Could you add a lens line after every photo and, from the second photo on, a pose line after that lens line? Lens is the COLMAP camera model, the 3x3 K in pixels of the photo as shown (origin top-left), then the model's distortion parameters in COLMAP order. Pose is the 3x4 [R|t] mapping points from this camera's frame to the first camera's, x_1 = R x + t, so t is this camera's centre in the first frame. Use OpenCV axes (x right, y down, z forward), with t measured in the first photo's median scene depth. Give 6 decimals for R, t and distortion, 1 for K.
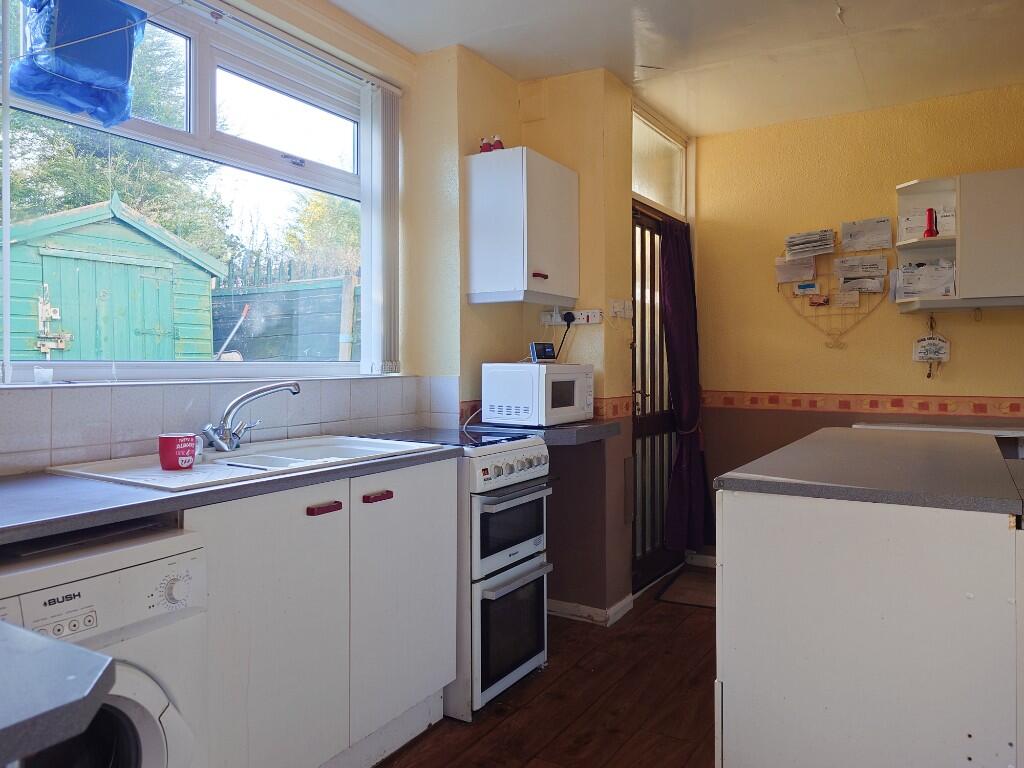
lens RADIAL K [[729.5, 0, 512.0], [0, 729.5, 384.0], [0, 0, 1]] dist [-0.008942, -0.001132]
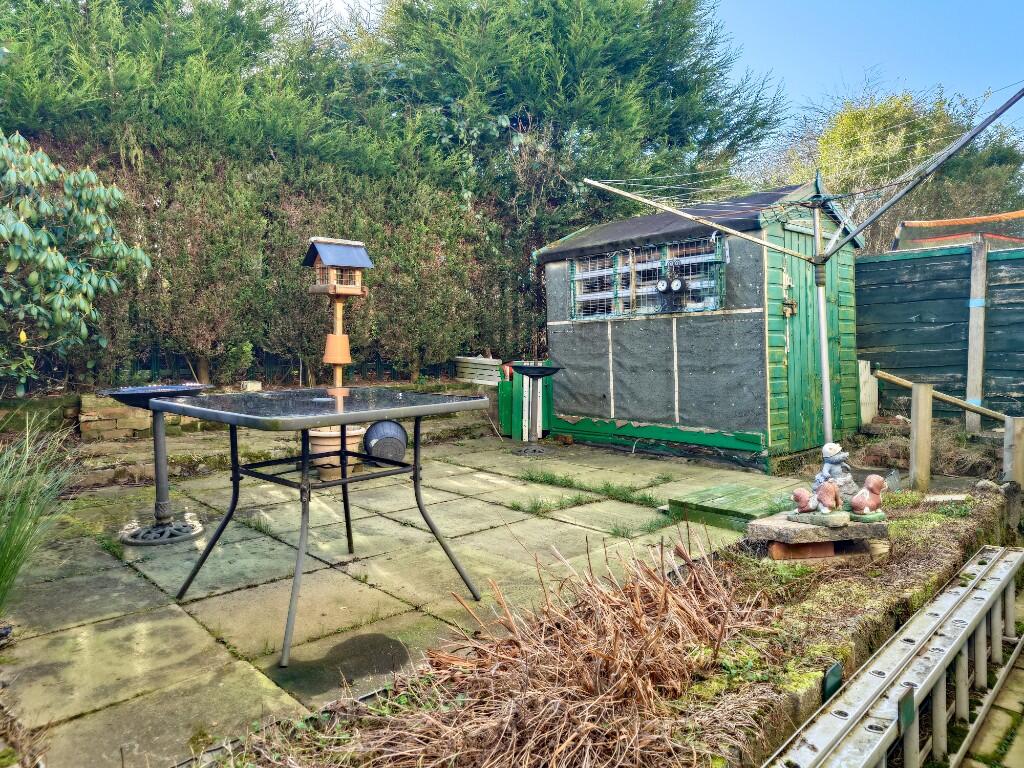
lens RADIAL K [[729.5, 0, 512.0], [0, 729.5, 384.0], [0, 0, 1]] dist [-0.008942, -0.001132]
pose [[0.971635, -0.003547, -0.236459, -1.287607], [0.007587, 0.999840, 0.016181, 0.063711], [0.236364, -0.017516, 0.971507, -0.343371]]
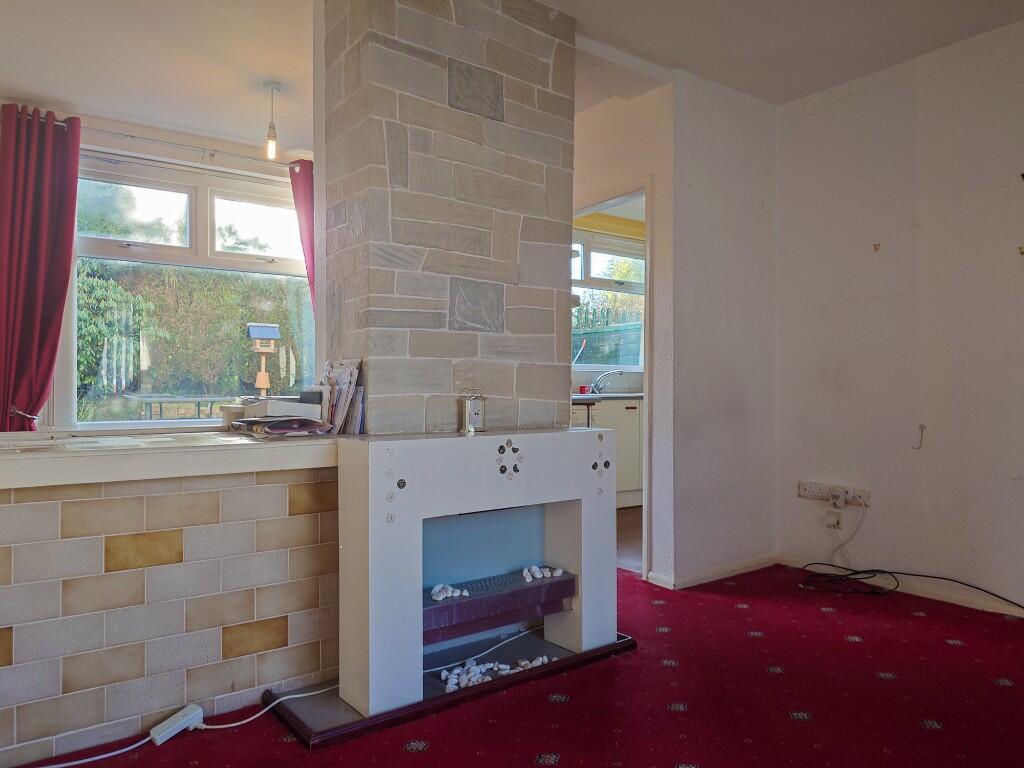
lens RADIAL K [[729.5, 0, 512.0], [0, 729.5, 384.0], [0, 0, 1]] dist [-0.008942, -0.001132]
pose [[0.916986, 0.000418, -0.398919, 0.352959], [-0.015012, 0.999327, -0.033459, 0.120072], [0.398637, 0.036670, 0.916376, -1.403166]]
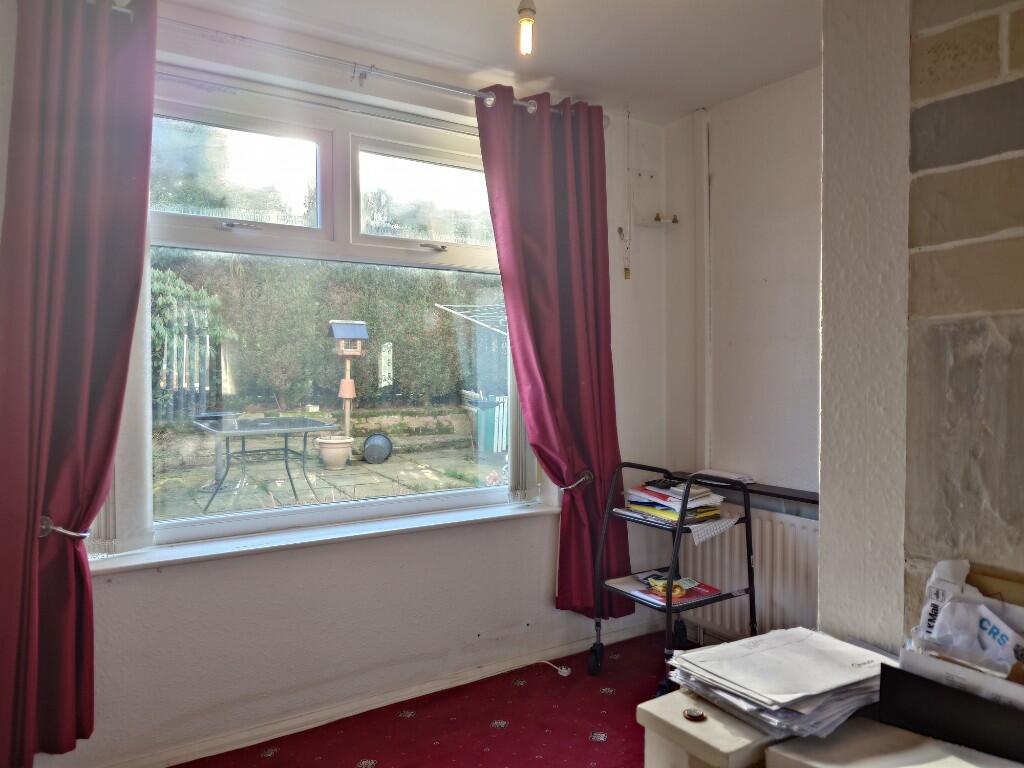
lens RADIAL K [[727.5, 0, 512.1], [0, 727.5, 373.6], [0, 0, 1]] dist [0.001697, -0.001964]
pose [[0.898404, 0.003279, -0.439158, -0.266405], [-0.013165, 0.999724, -0.019468, -0.009034], [0.438973, 0.023271, 0.898199, -1.005707]]
